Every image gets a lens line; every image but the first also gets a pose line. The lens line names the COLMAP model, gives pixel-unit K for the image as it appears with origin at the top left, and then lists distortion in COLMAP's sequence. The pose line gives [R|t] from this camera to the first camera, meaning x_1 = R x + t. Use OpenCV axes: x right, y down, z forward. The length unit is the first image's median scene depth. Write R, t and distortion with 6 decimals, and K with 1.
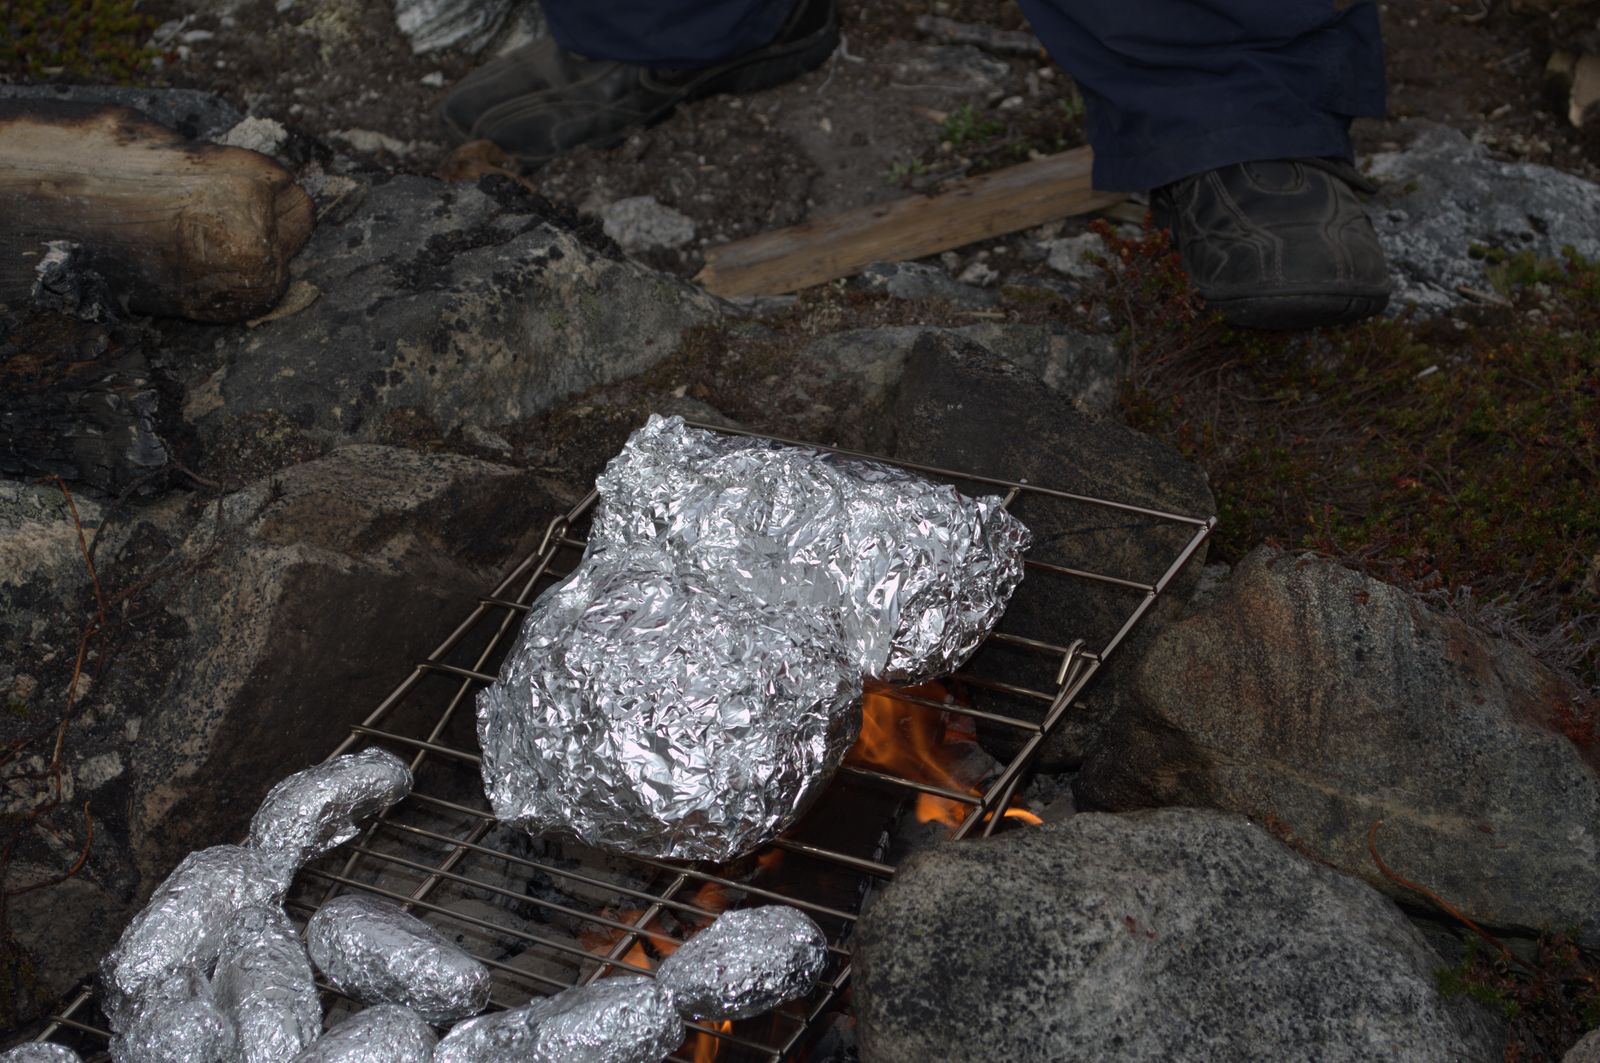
lens RADIAL K [[3653.0, 0, 800.0], [0, 3653.0, 531.5], [0, 0, 1]] dist [0.007880, 0.132594]
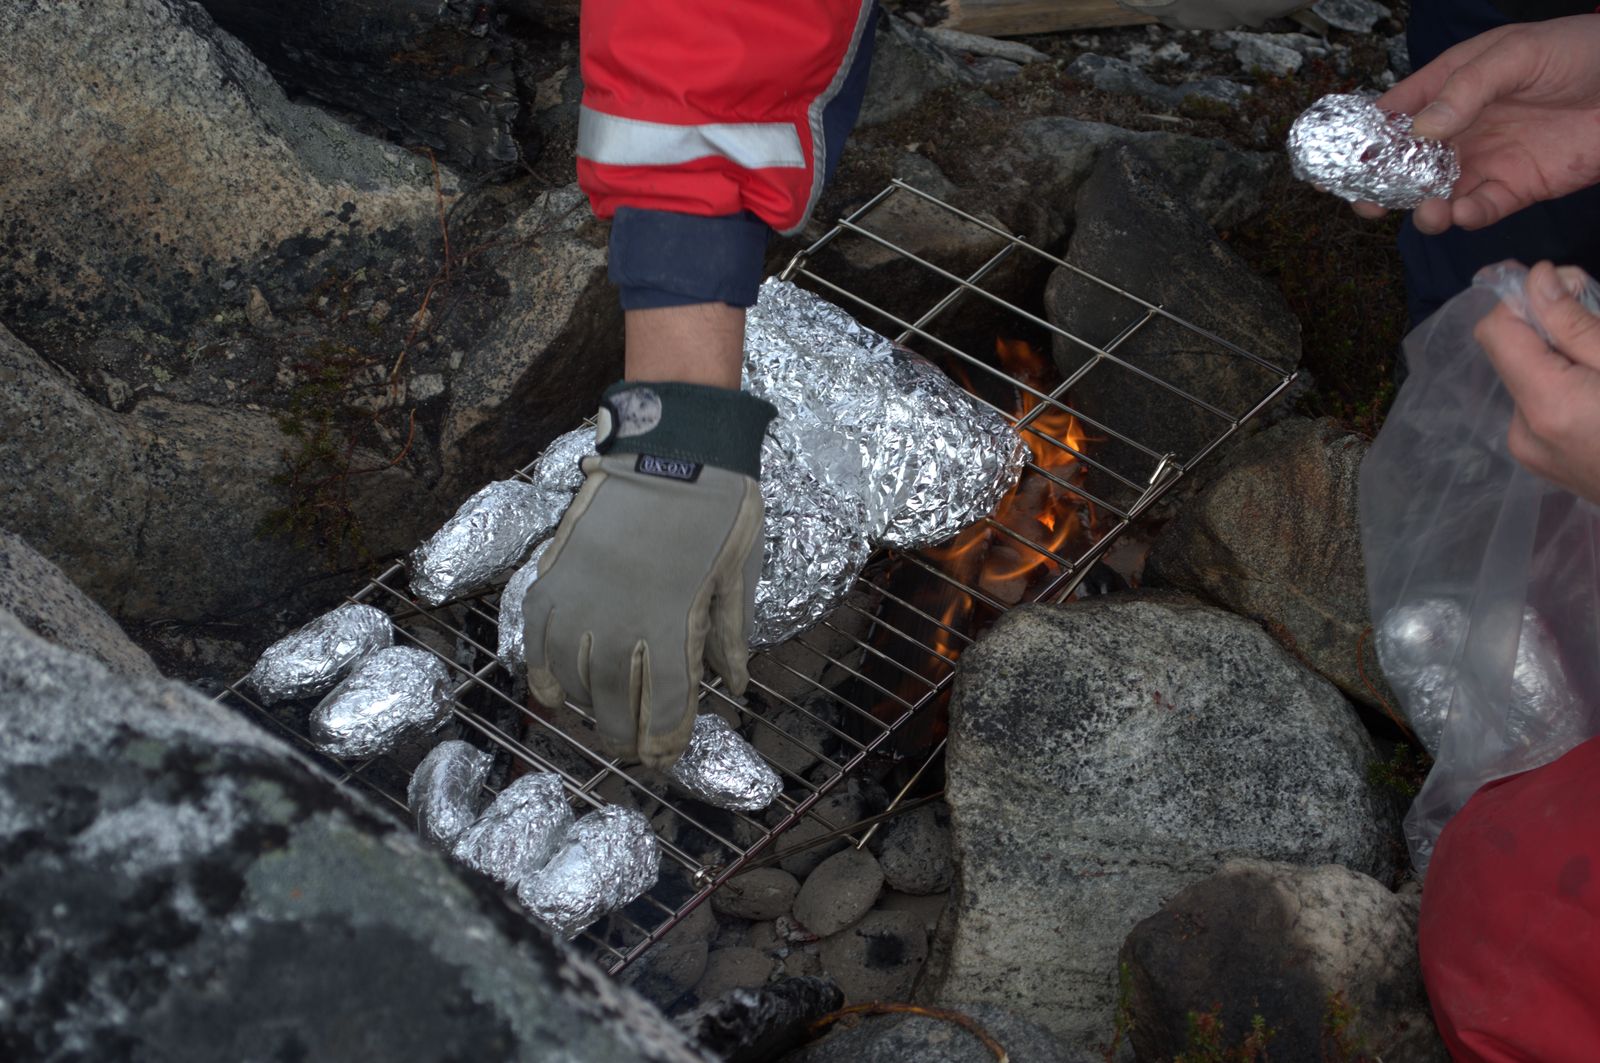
lens RADIAL K [[3653.0, 0, 800.0], [0, 3653.0, 531.5], [0, 0, 1]] dist [0.007880, 0.132594]
pose [[0.979332, 0.201577, -0.016606, -0.027024], [-0.195482, 0.964393, 0.178139, -0.146687], [0.051923, -0.171211, 0.983865, -0.303716]]
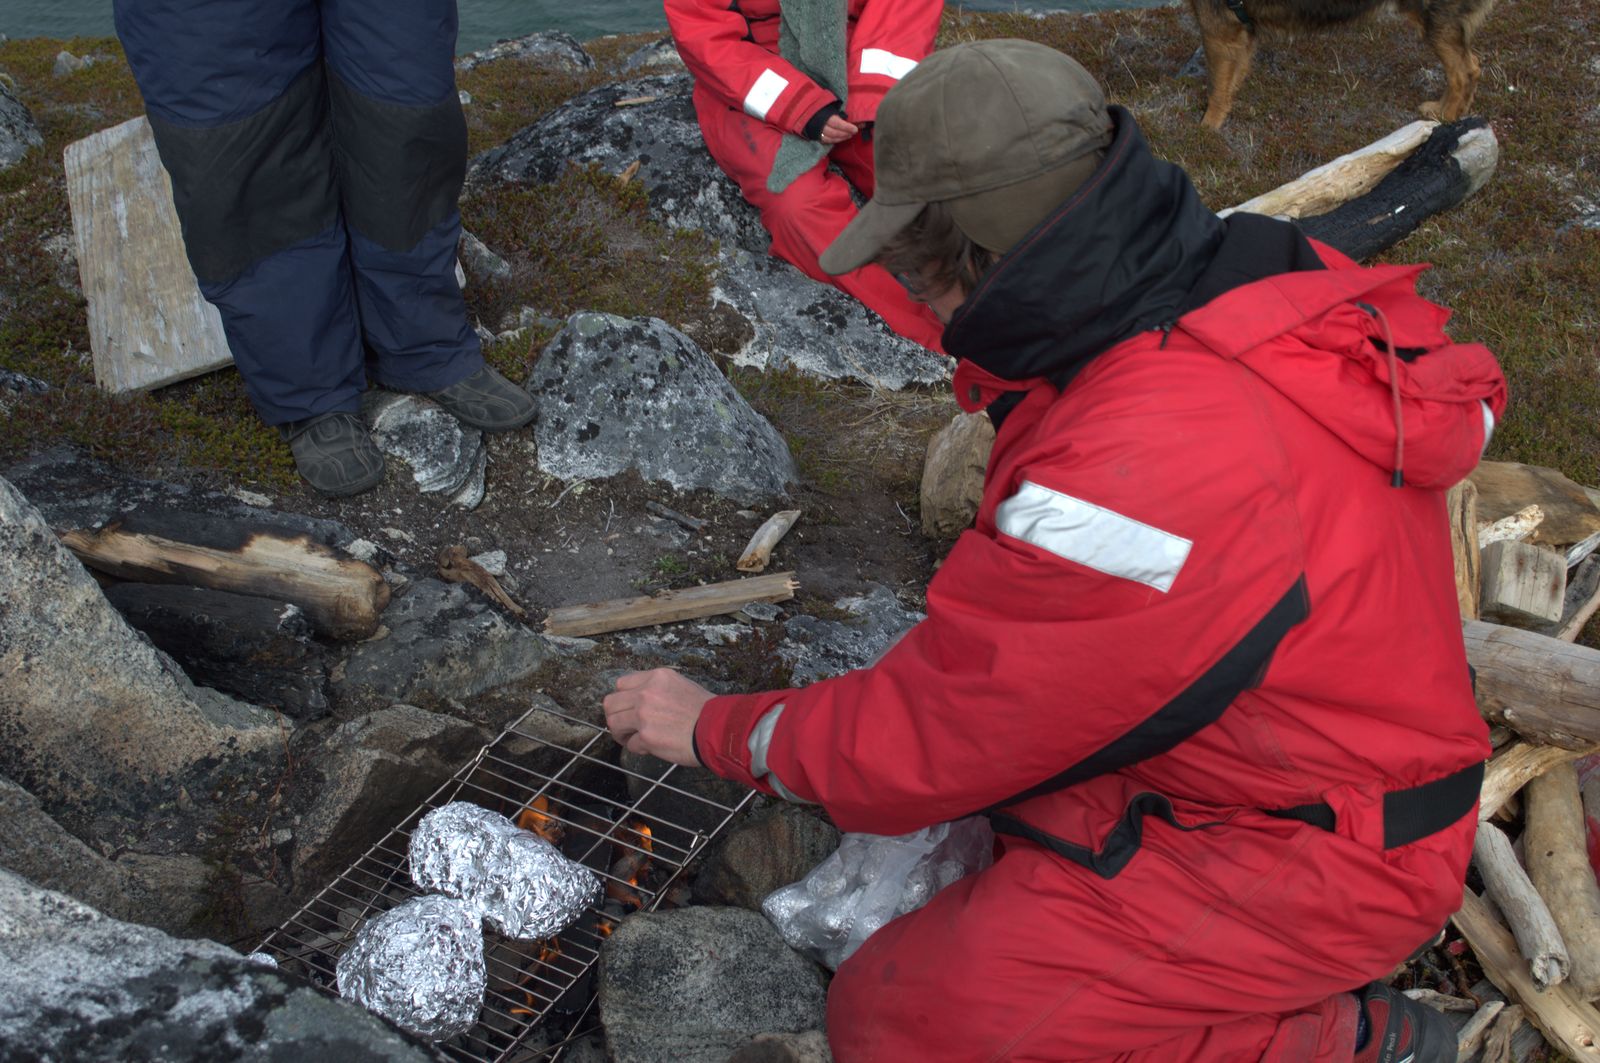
lens RADIAL K [[2162.3, 0, 802.4], [0, 2162.3, 504.7], [0, 0, 1]] dist [-0.032047, -0.069637]
pose [[0.984026, 0.127835, 0.123896, -0.061582], [-0.118812, 0.989872, -0.077696, -0.078267], [-0.132574, 0.061735, 0.989249, -0.432885]]
